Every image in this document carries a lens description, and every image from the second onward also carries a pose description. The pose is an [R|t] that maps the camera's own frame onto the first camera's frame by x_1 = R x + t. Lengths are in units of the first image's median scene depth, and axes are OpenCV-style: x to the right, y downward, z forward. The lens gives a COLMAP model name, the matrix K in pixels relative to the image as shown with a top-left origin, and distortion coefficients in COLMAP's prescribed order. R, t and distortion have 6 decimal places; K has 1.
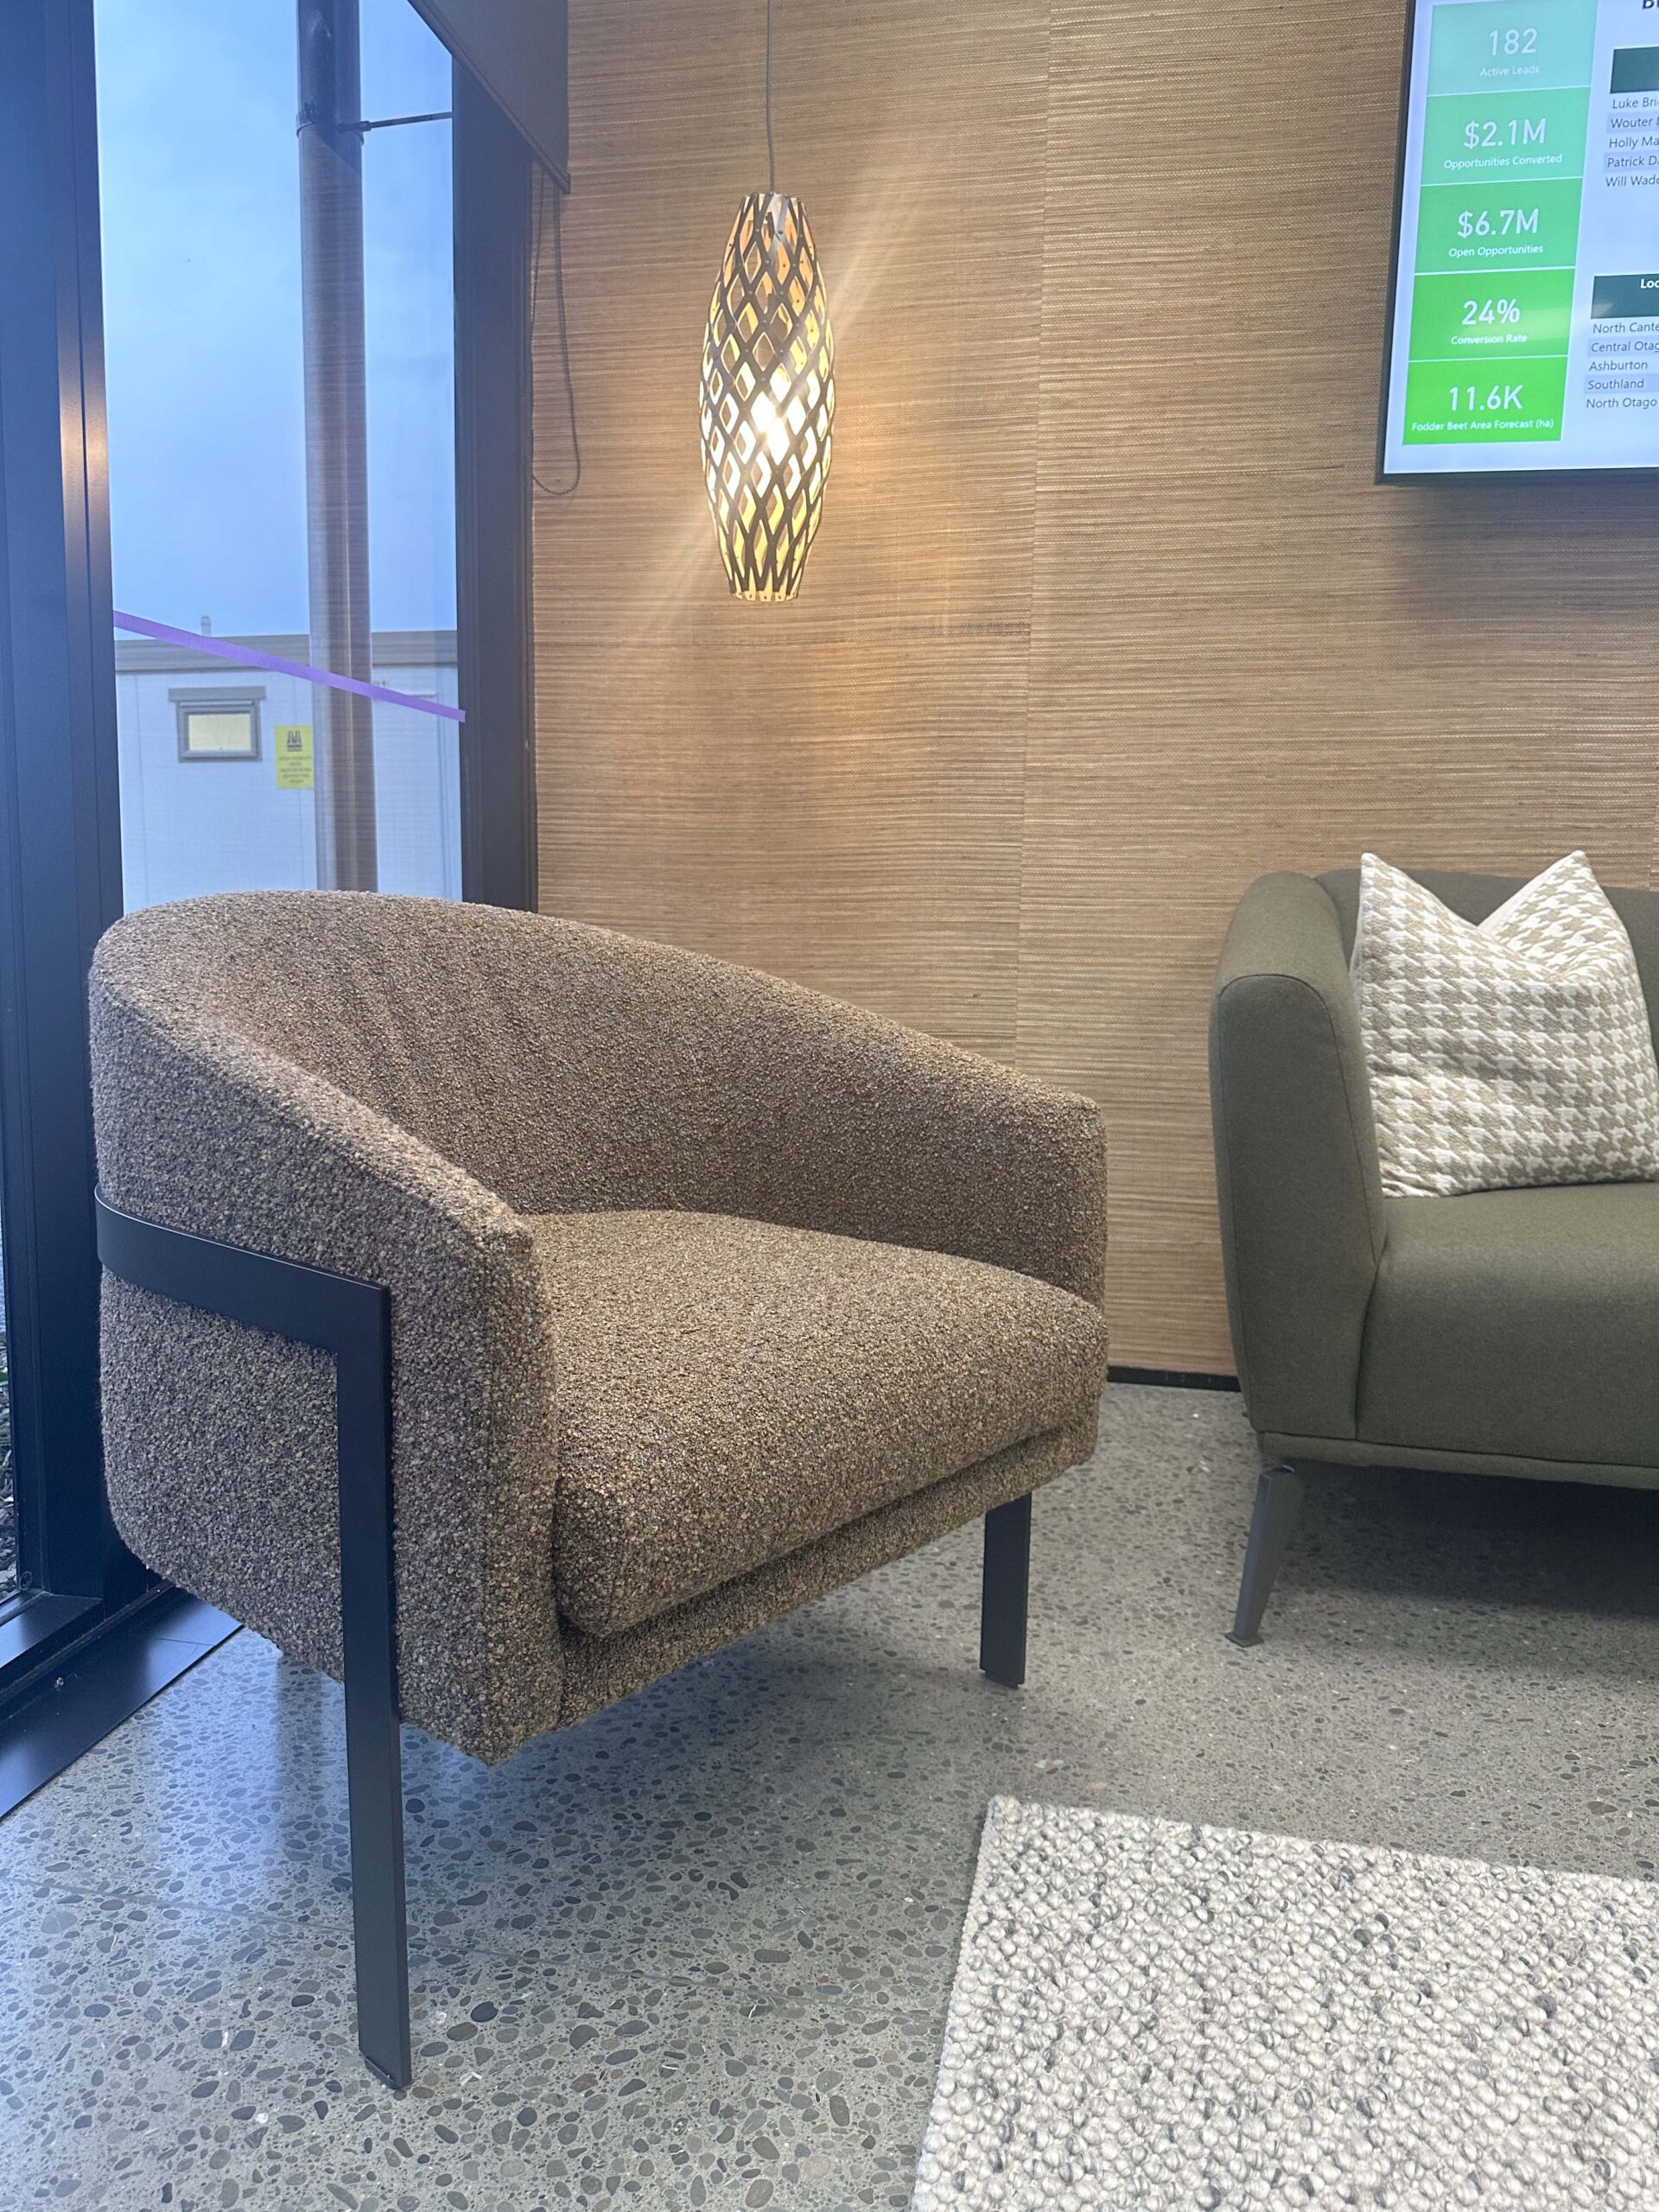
lens RADIAL K [[1557.8, 0, 829.5], [0, 1557.8, 1106.0], [0, 0, 1]] dist [0.091511, -0.172650]
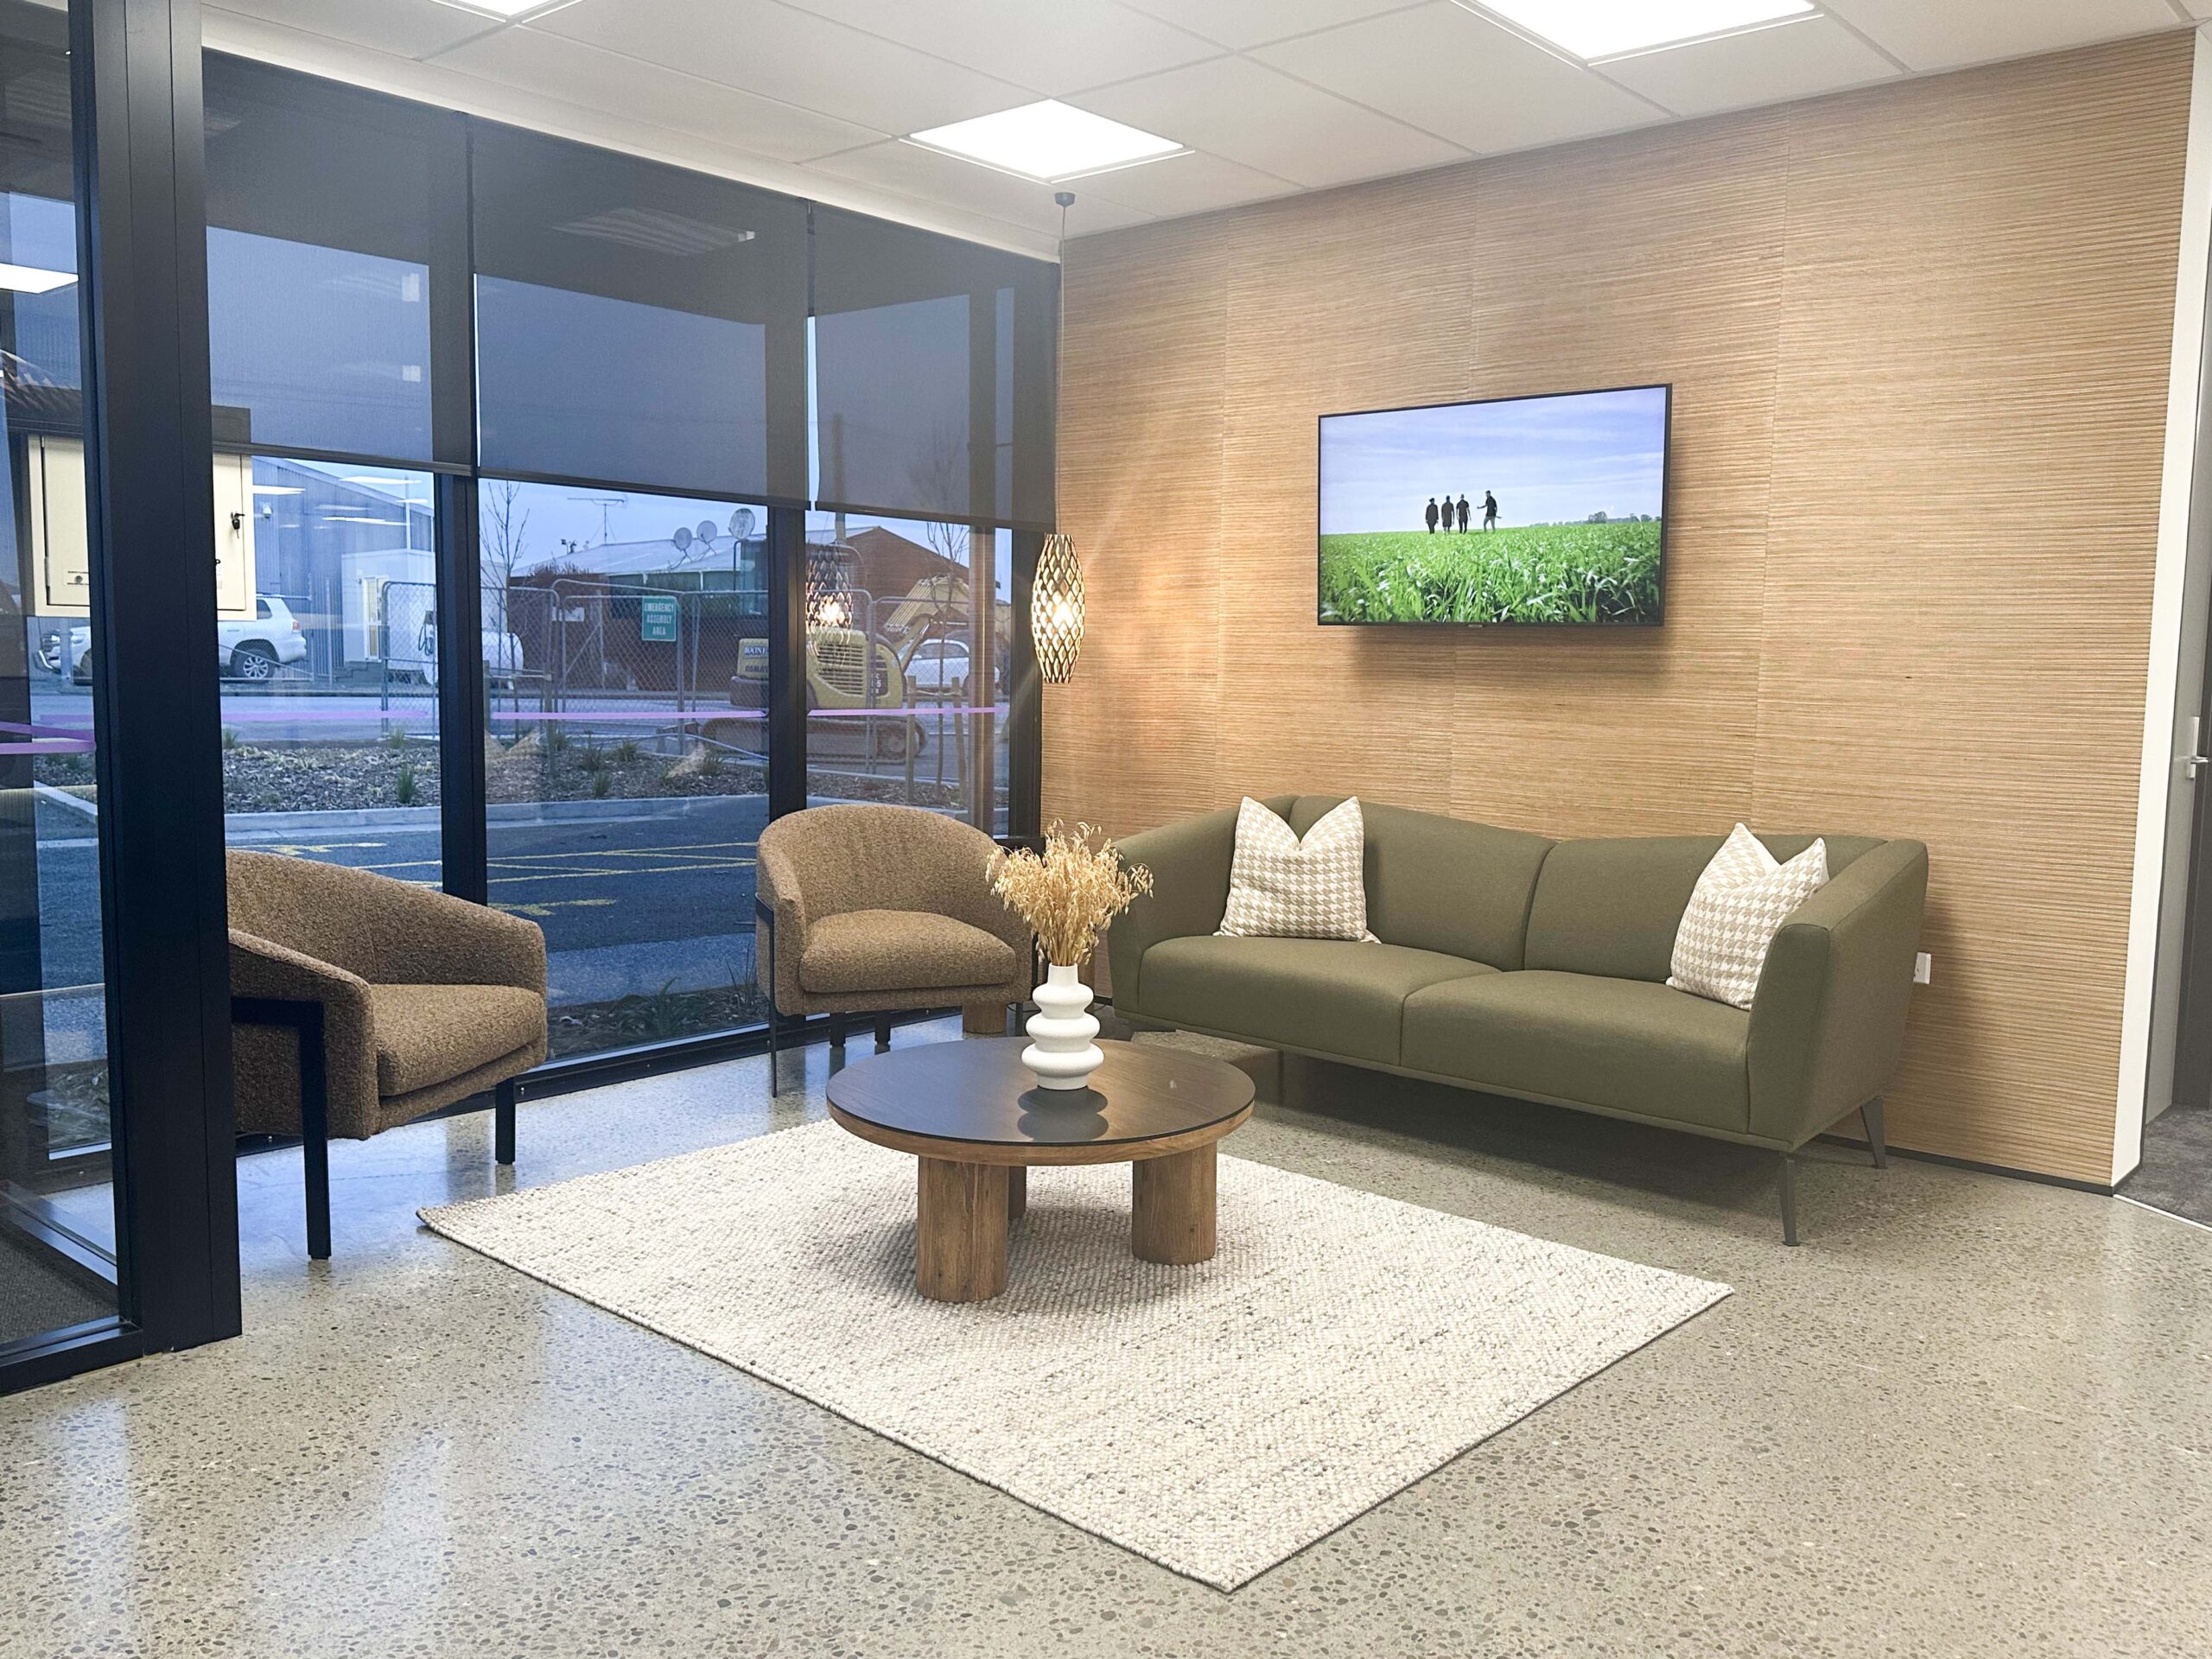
lens RADIAL K [[1814.7, 0, 1106.0], [0, 1814.7, 829.5], [0, 0, 1]] dist [0.197860, -0.450235]
pose [[0.858528, 0.049644, -0.510358, 1.345085], [-0.068604, 0.997475, -0.018378, -0.036389], [0.508157, 0.050790, 0.859766, -1.288539]]
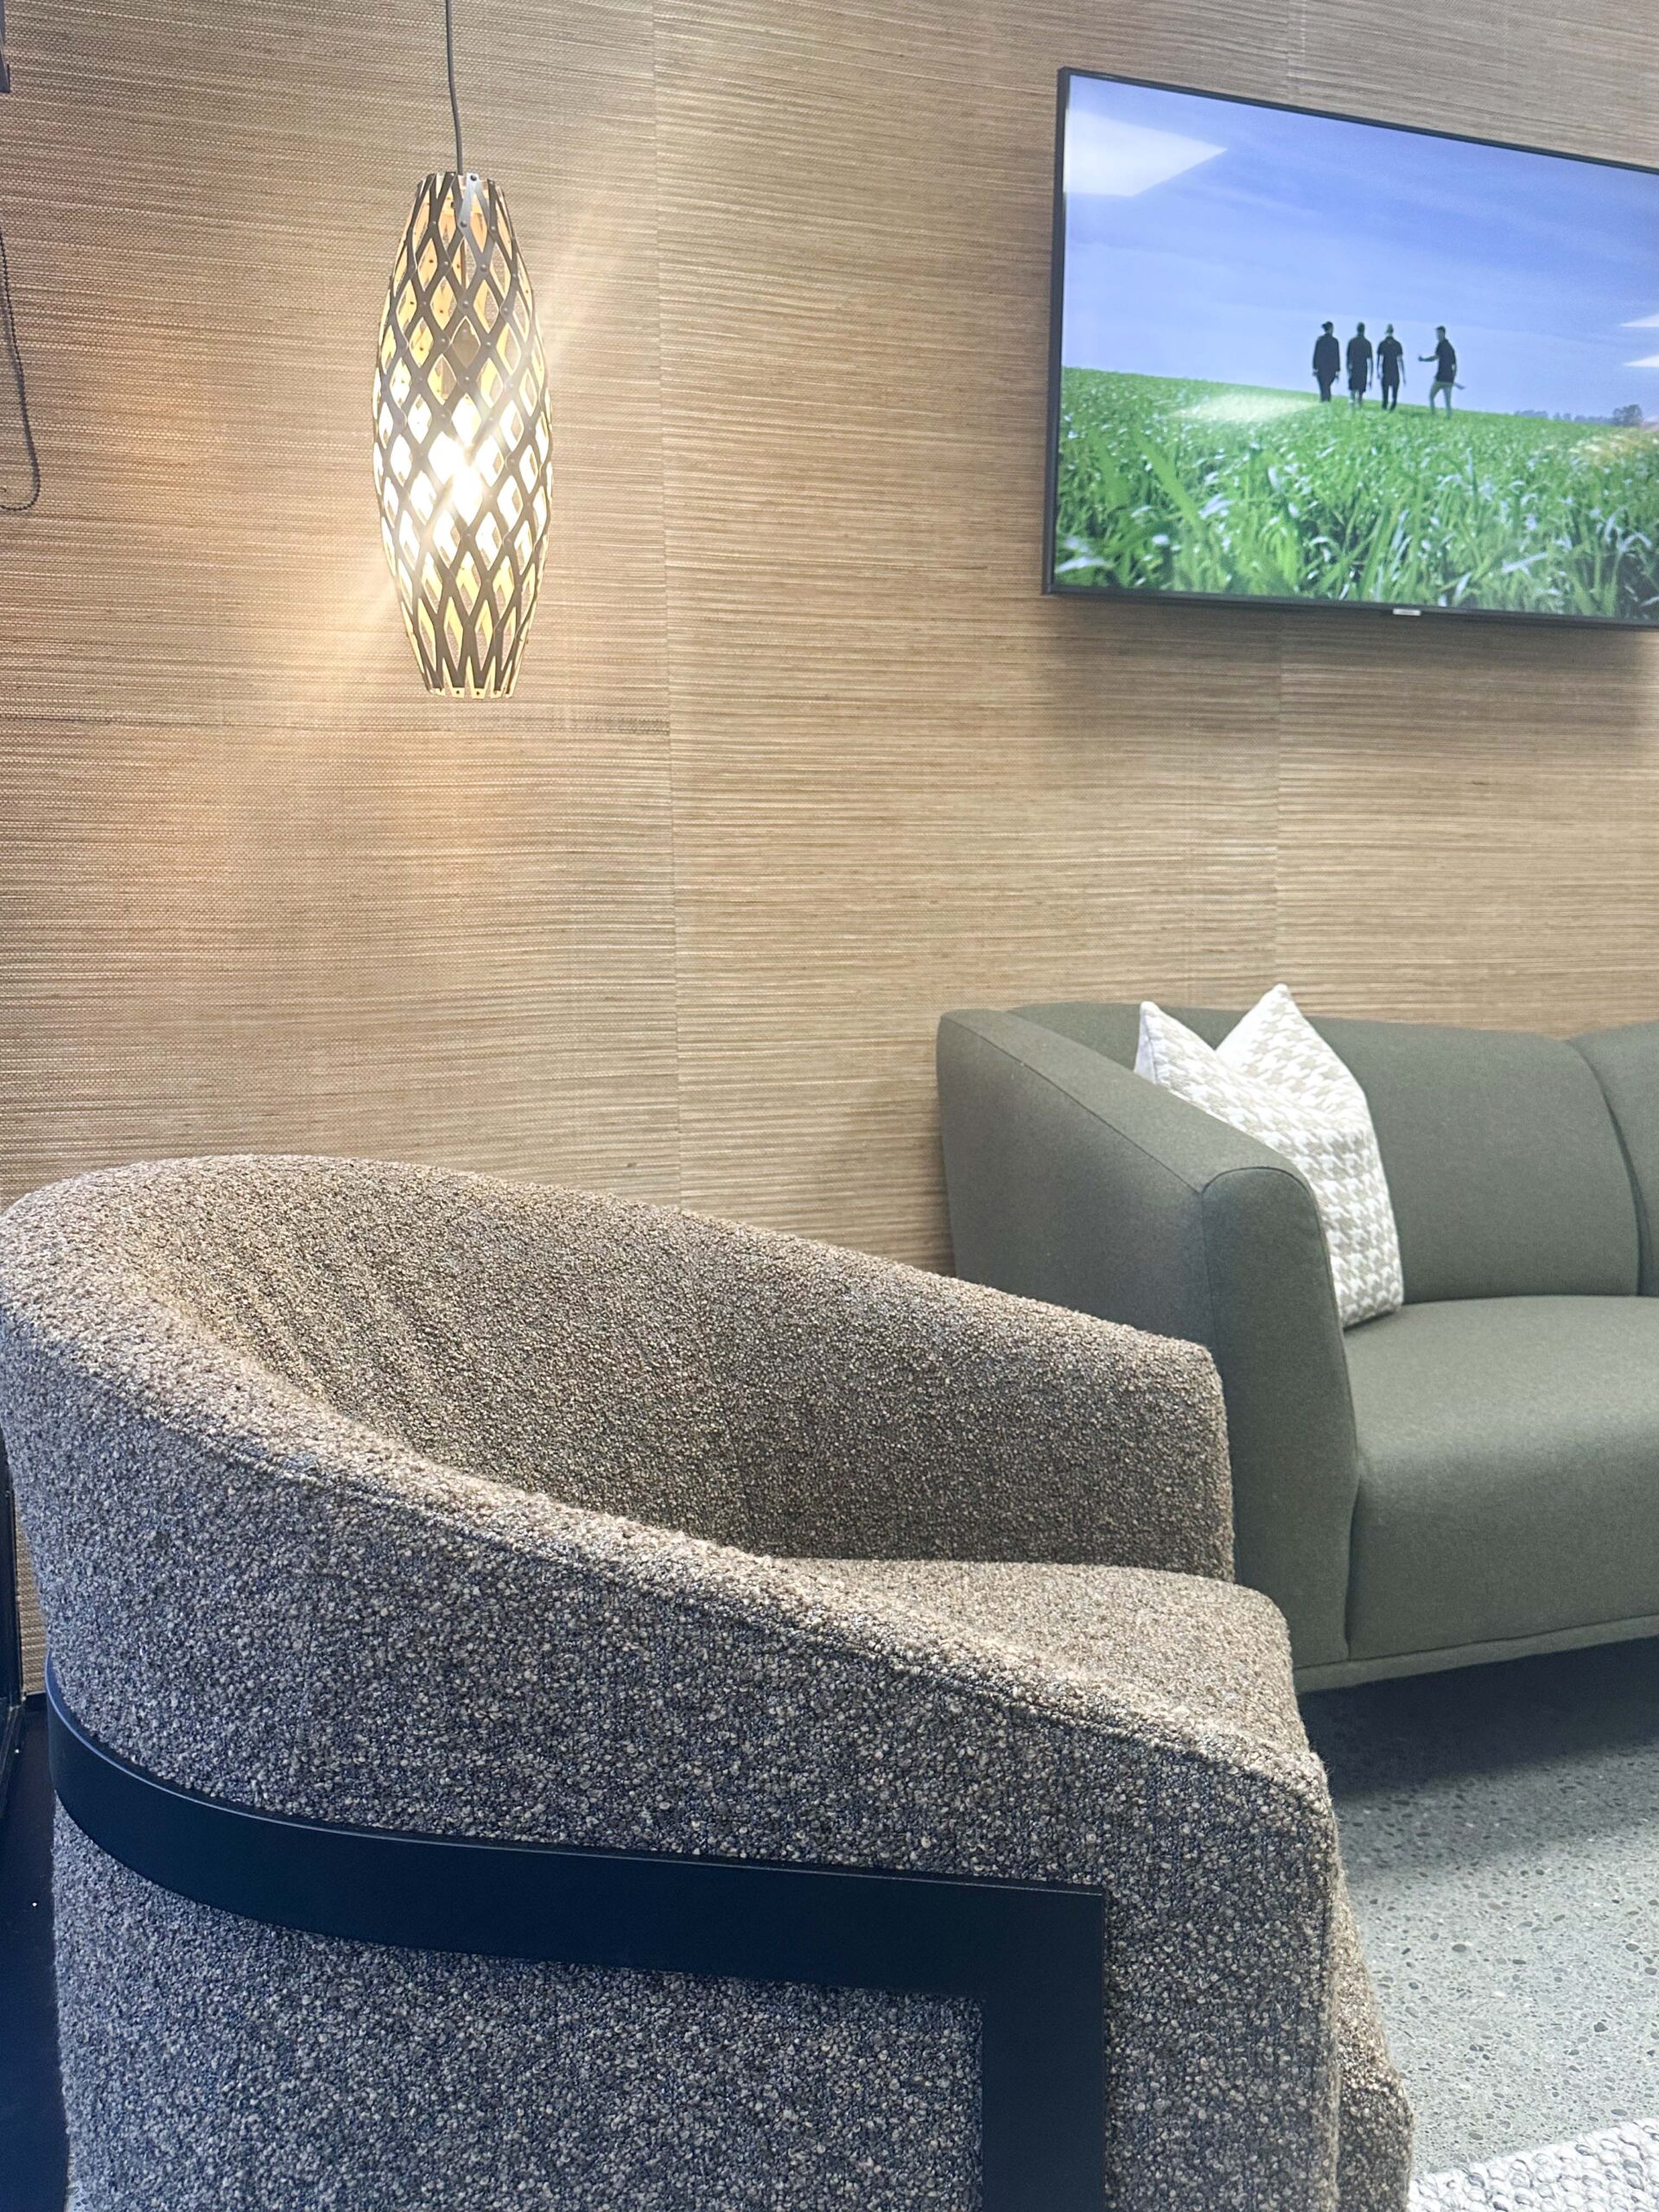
lens RADIAL K [[1766.3, 0, 829.5], [0, 1766.3, 1106.0], [0, 0, 1]] dist [0.188155, -0.410907]
pose [[0.864506, -0.072754, 0.497330, -0.296589], [0.090721, 0.995804, -0.012024, -0.086875], [-0.494368, 0.055513, 0.867478, 0.149854]]
